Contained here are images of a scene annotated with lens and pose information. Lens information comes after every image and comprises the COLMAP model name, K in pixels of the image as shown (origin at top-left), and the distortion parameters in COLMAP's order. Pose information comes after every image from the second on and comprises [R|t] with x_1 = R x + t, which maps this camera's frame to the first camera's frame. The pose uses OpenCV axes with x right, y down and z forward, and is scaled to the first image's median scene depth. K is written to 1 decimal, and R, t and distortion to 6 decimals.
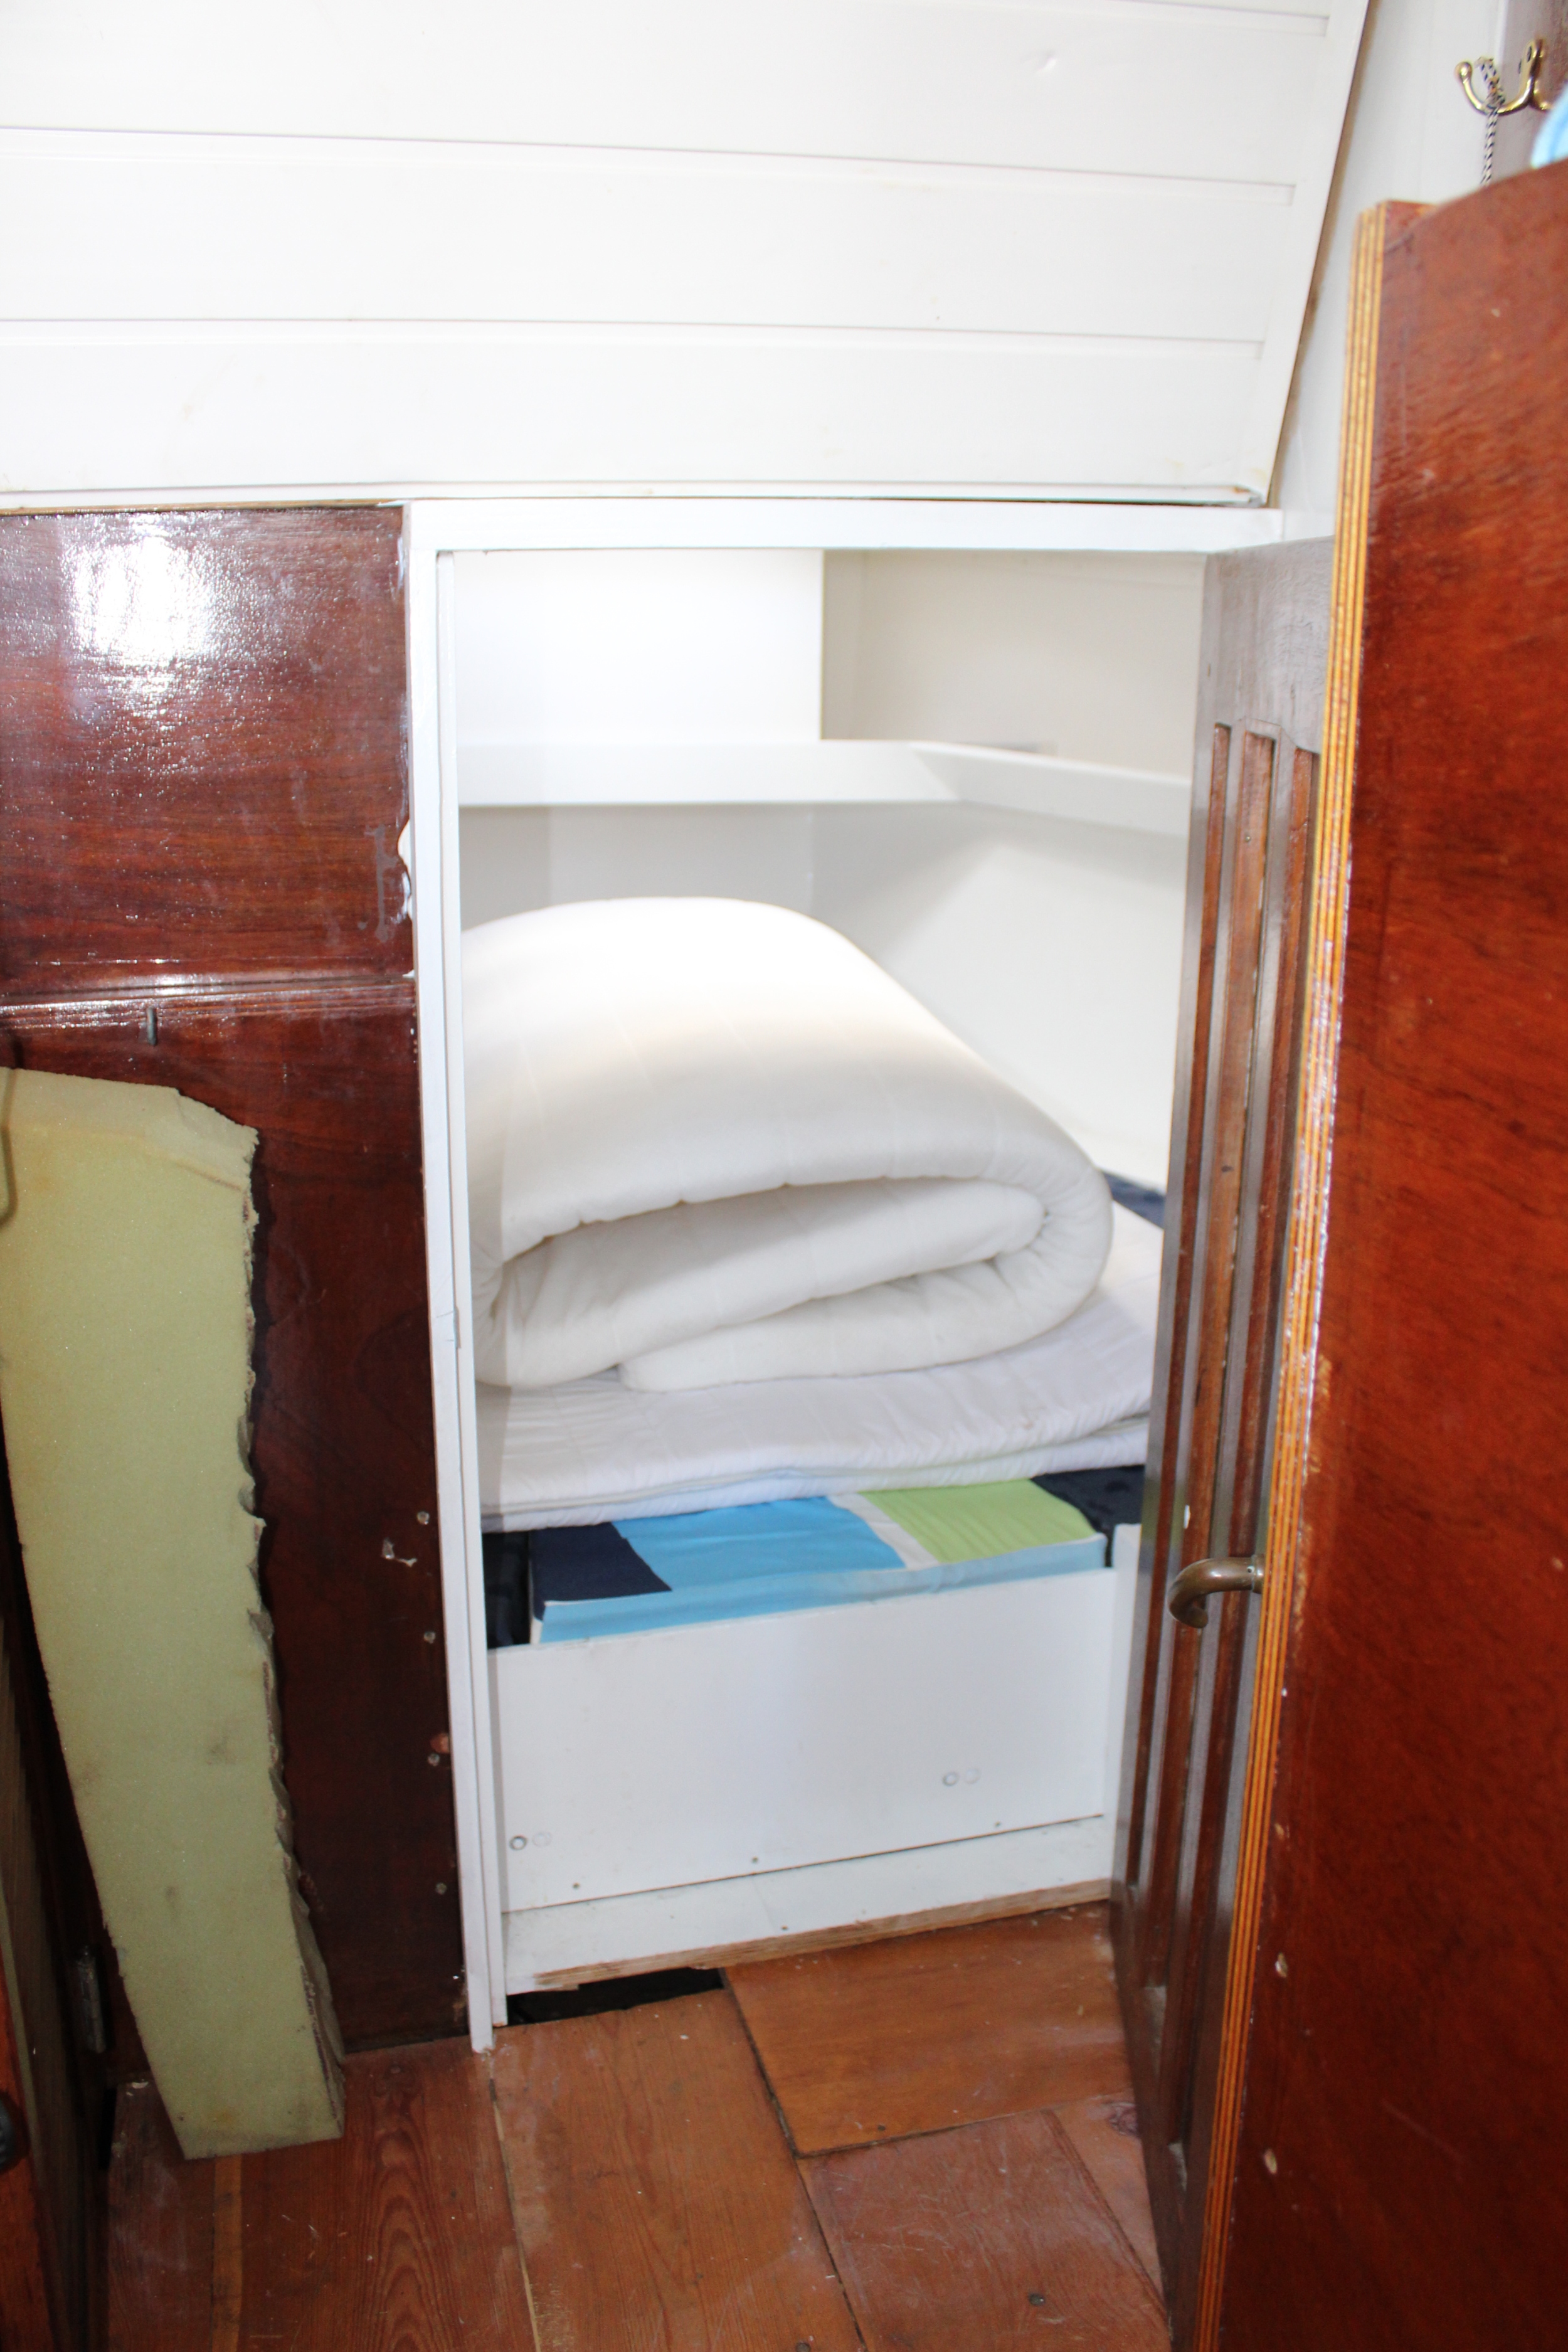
lens RADIAL K [[1960.9, 0, 792.0], [0, 1960.9, 1183.7], [0, 0, 1]] dist [-0.133137, 0.089607]
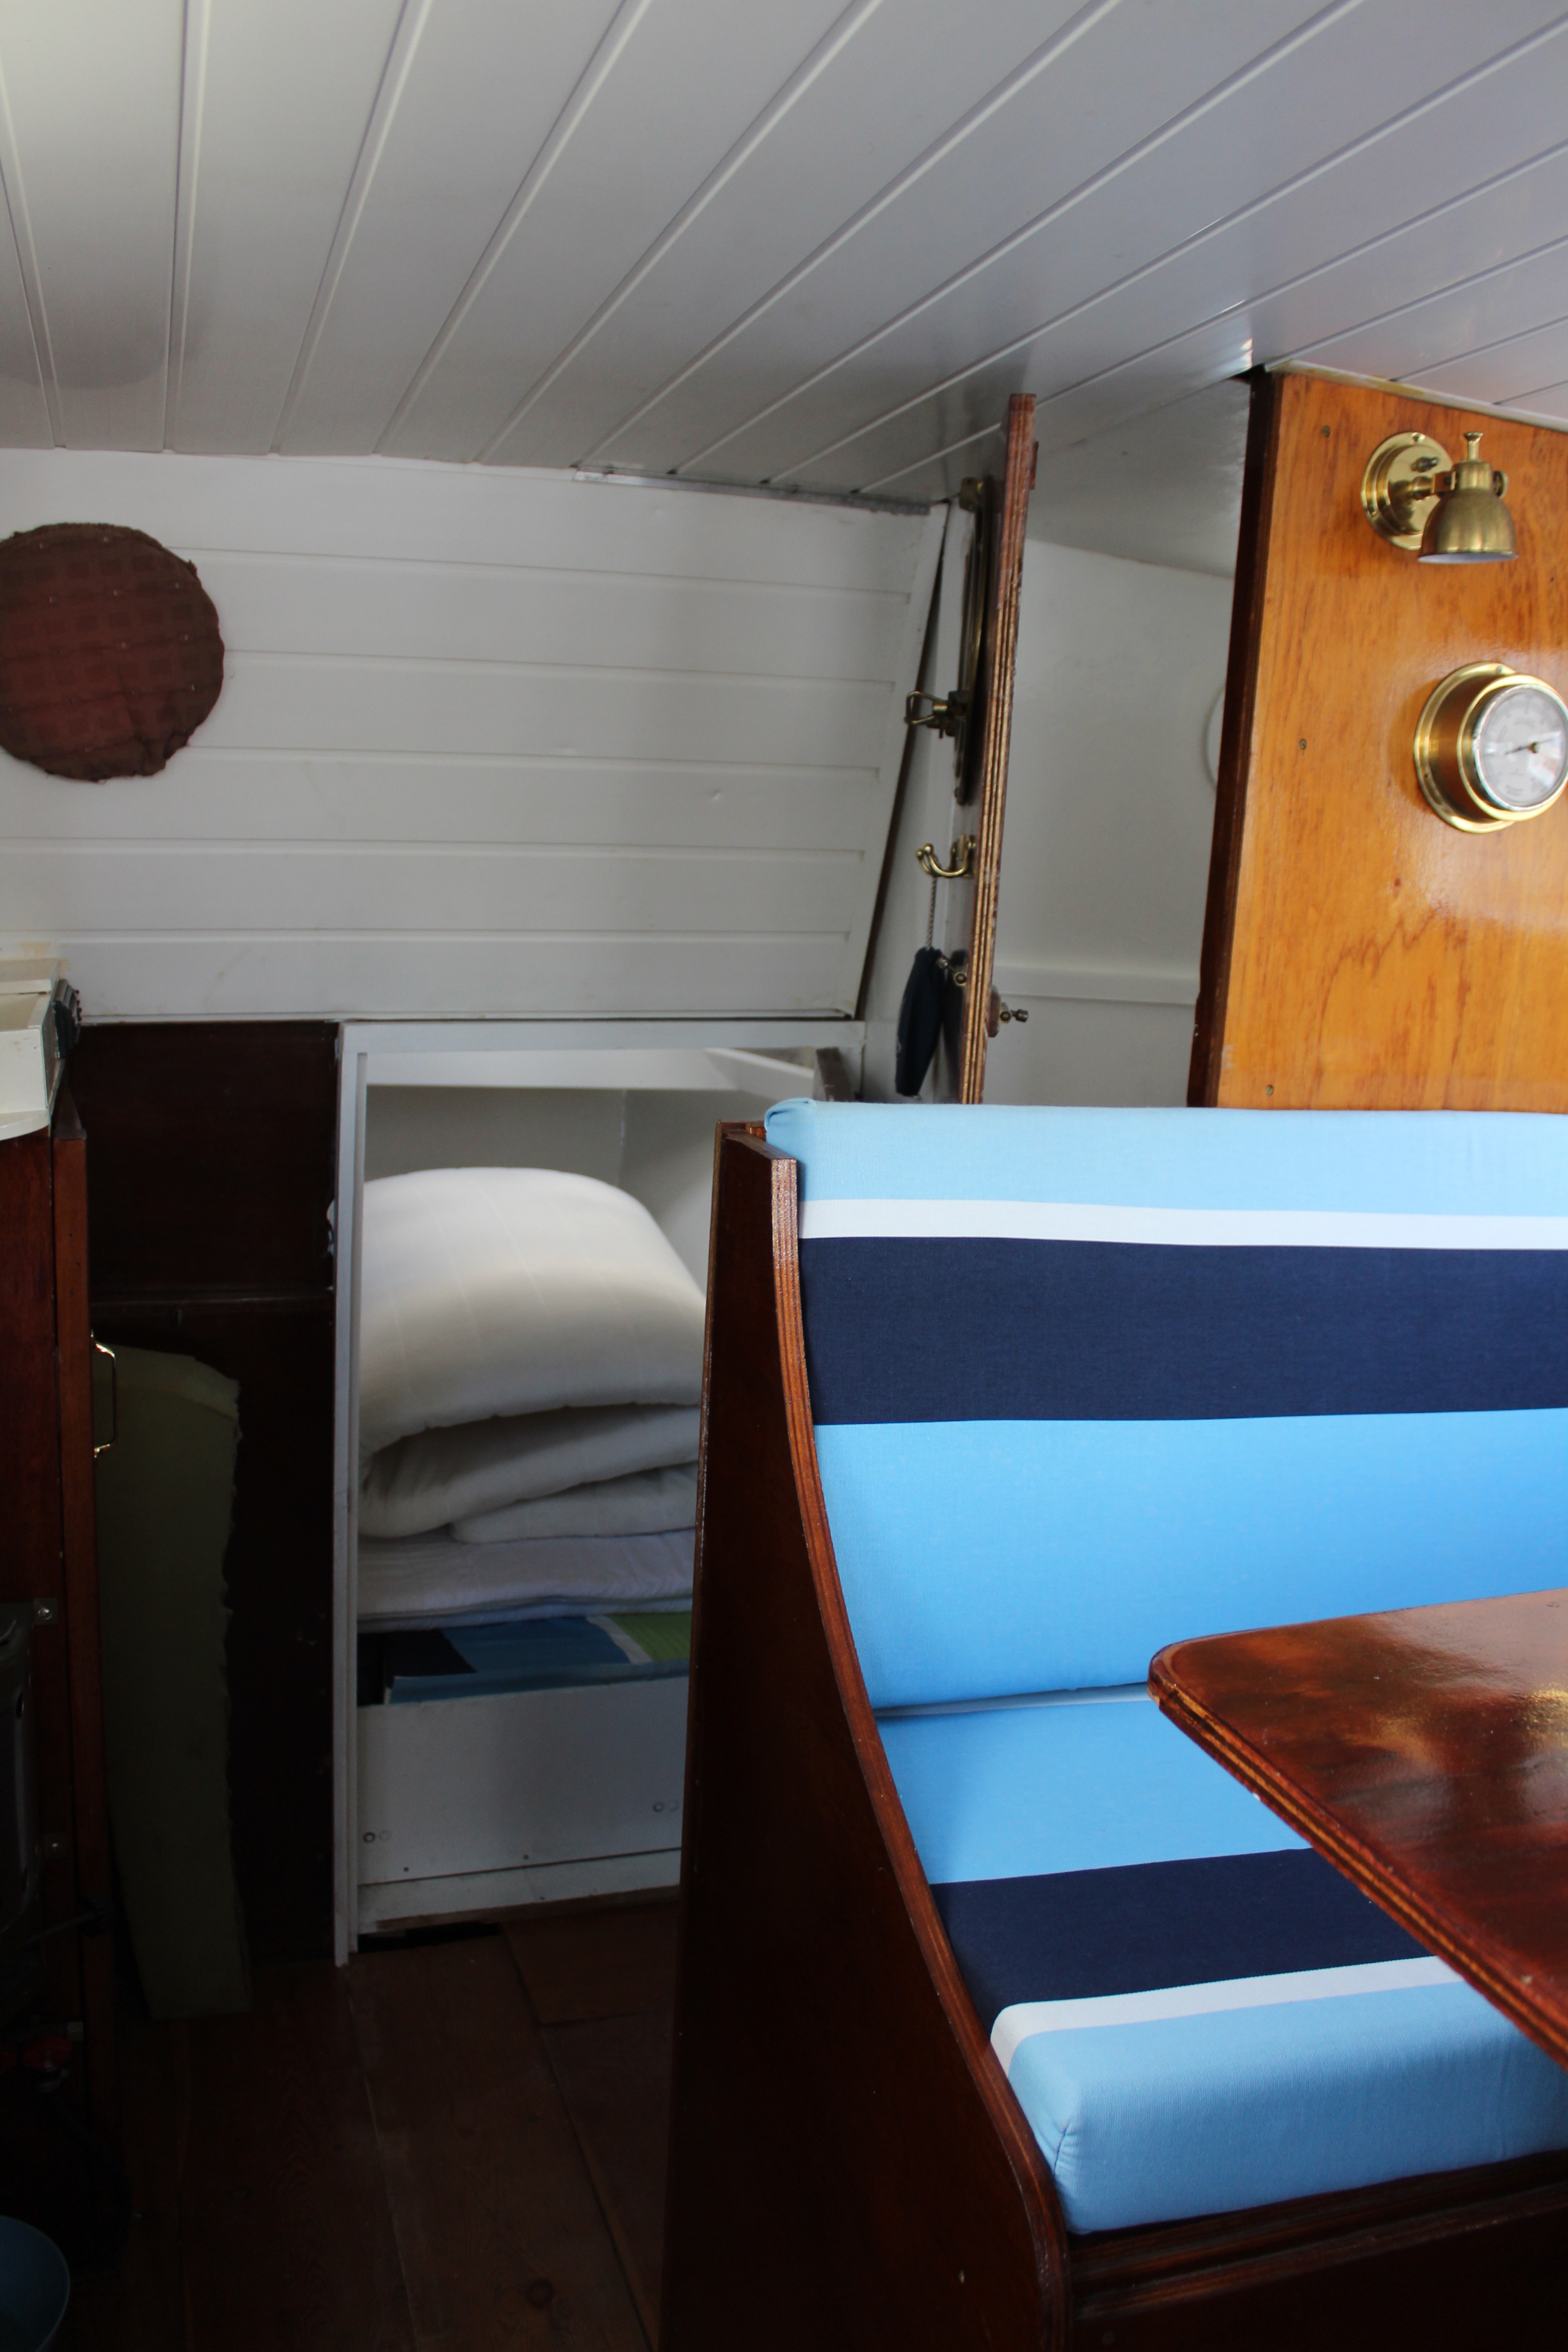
lens RADIAL K [[1960.9, 0, 791.9], [0, 1960.9, 1186.2], [0, 0, 1]] dist [-0.133137, 0.089607]
pose [[0.996890, 0.036457, 0.069859, 0.067900], [-0.030560, 0.996023, -0.083697, -0.055471], [-0.072633, 0.081302, 0.994039, -0.592846]]
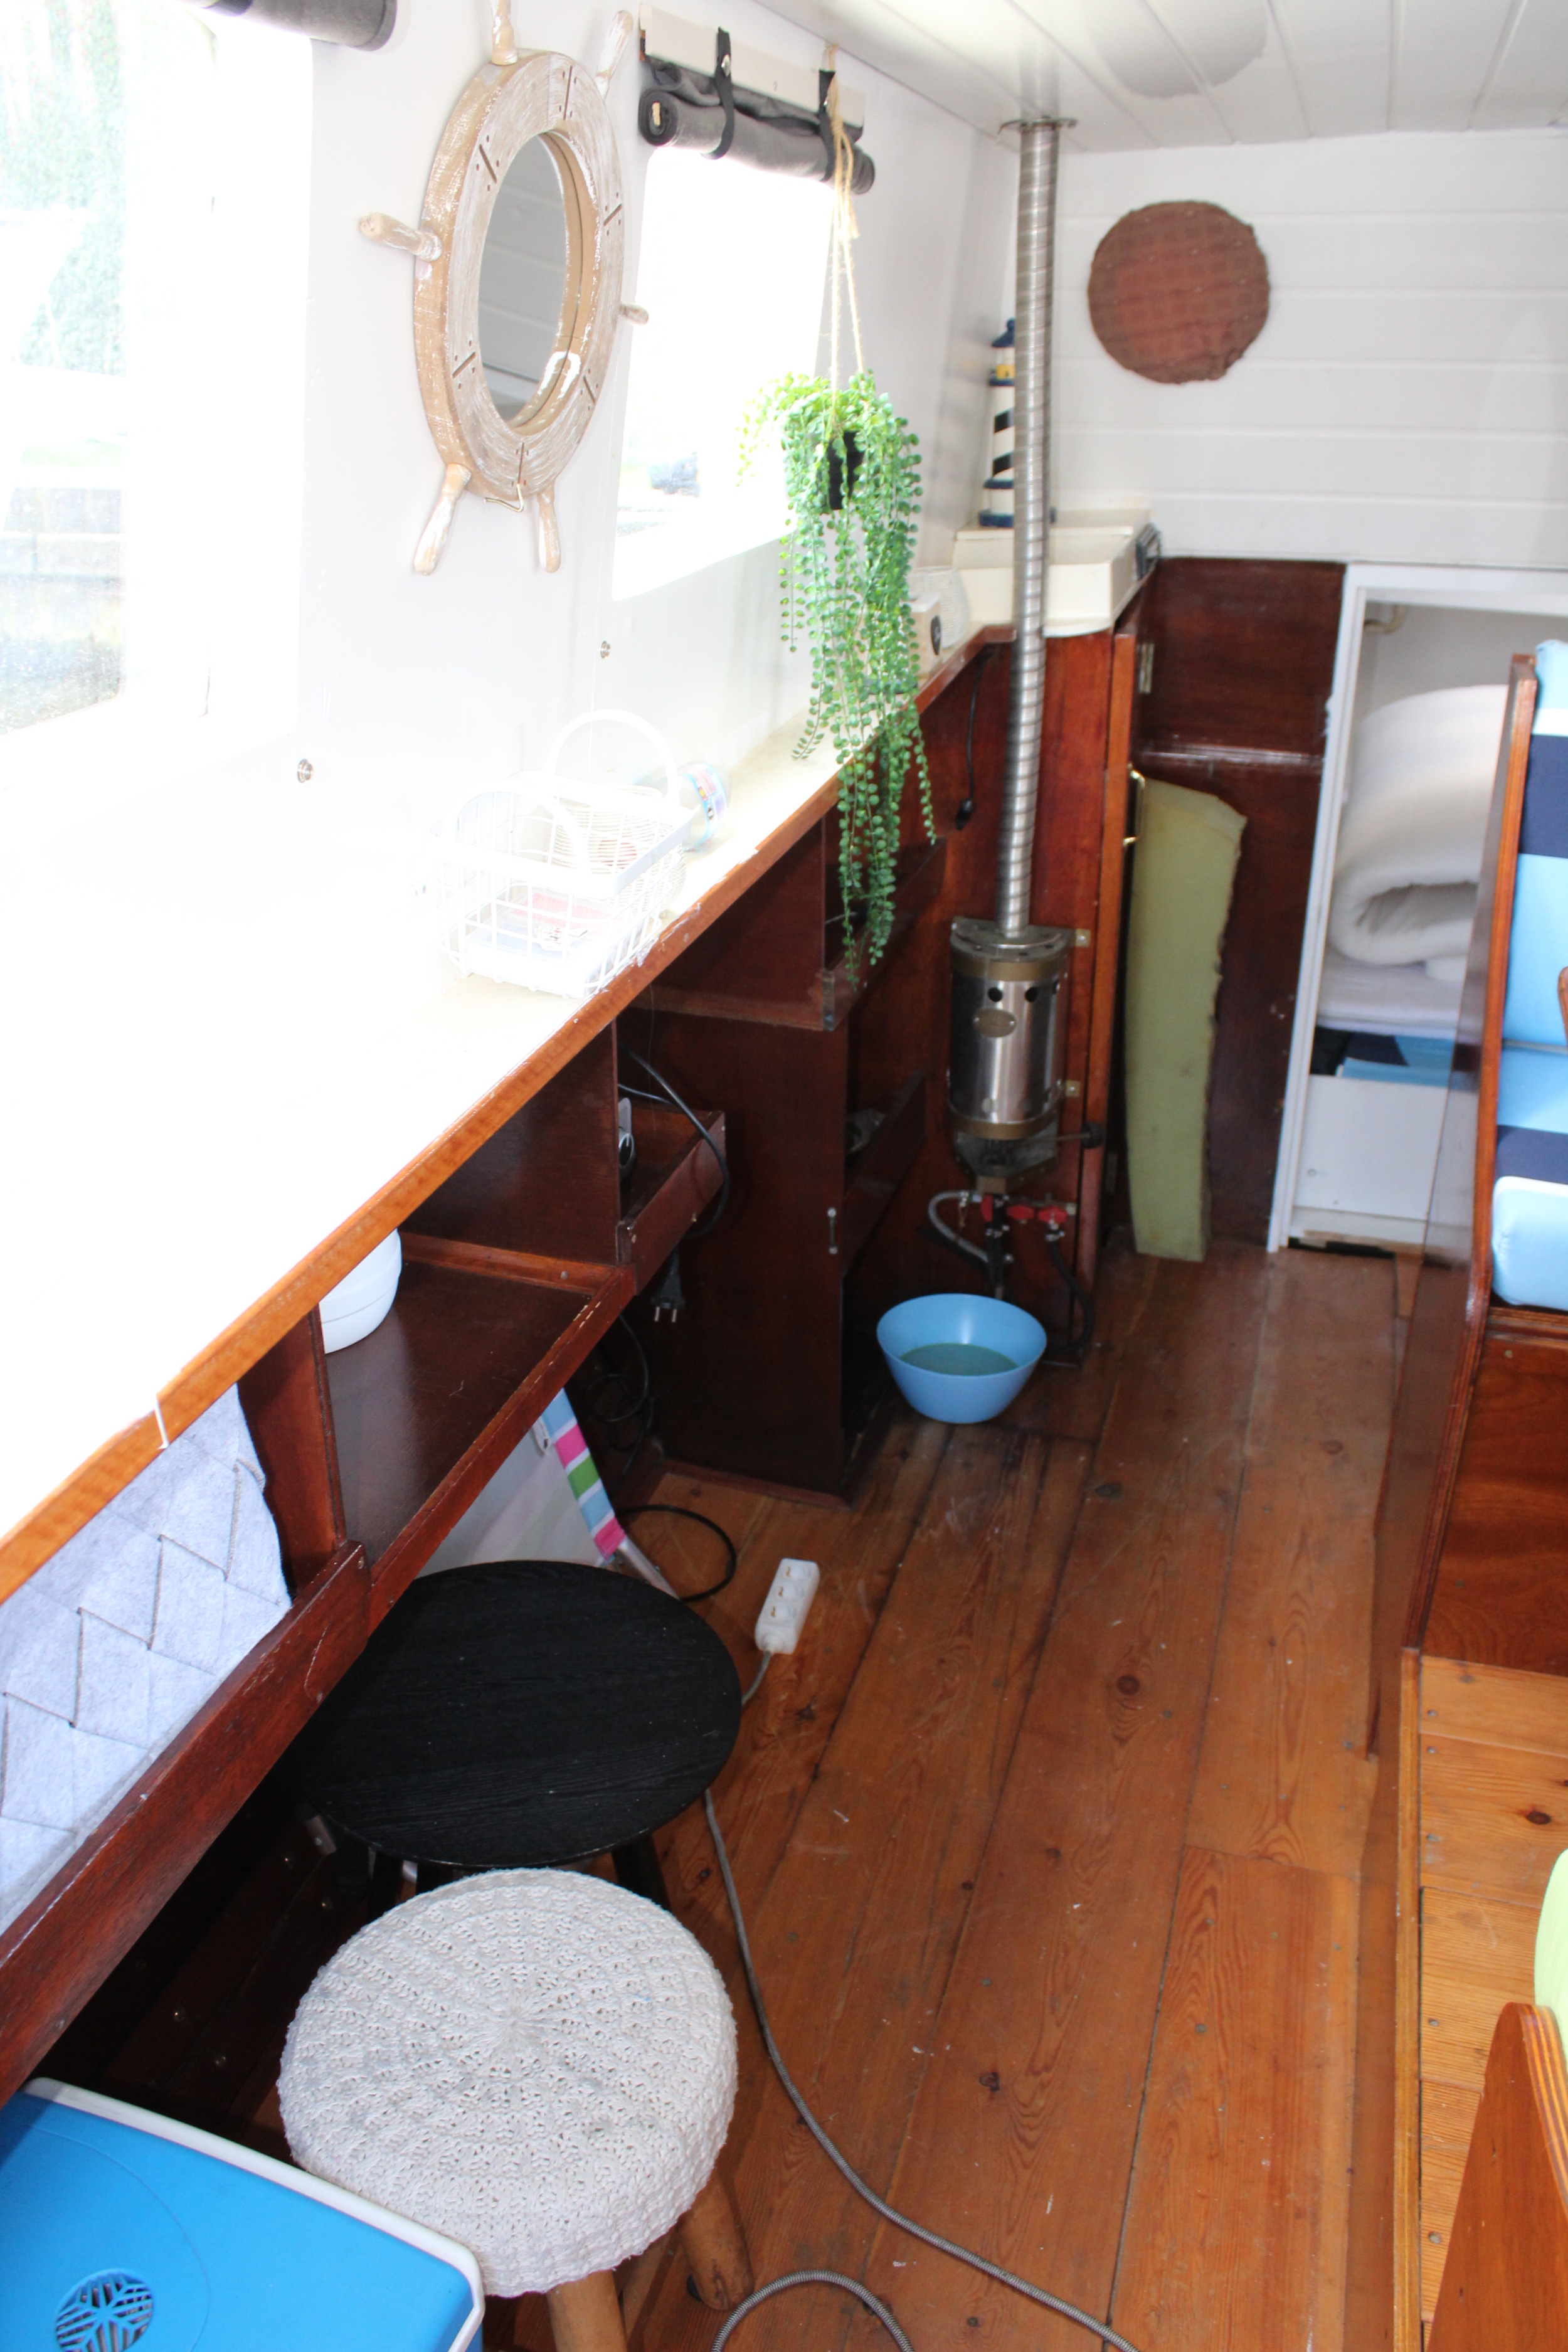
lens RADIAL K [[1960.9, 0, 782.6], [0, 1960.9, 1175.5], [0, 0, 1]] dist [-0.133137, 0.089607]
pose [[0.859009, 0.218482, -0.463000, 0.349118], [-0.132975, 0.968545, 0.210330, -0.021412], [0.494389, -0.119107, 0.861042, -1.117778]]
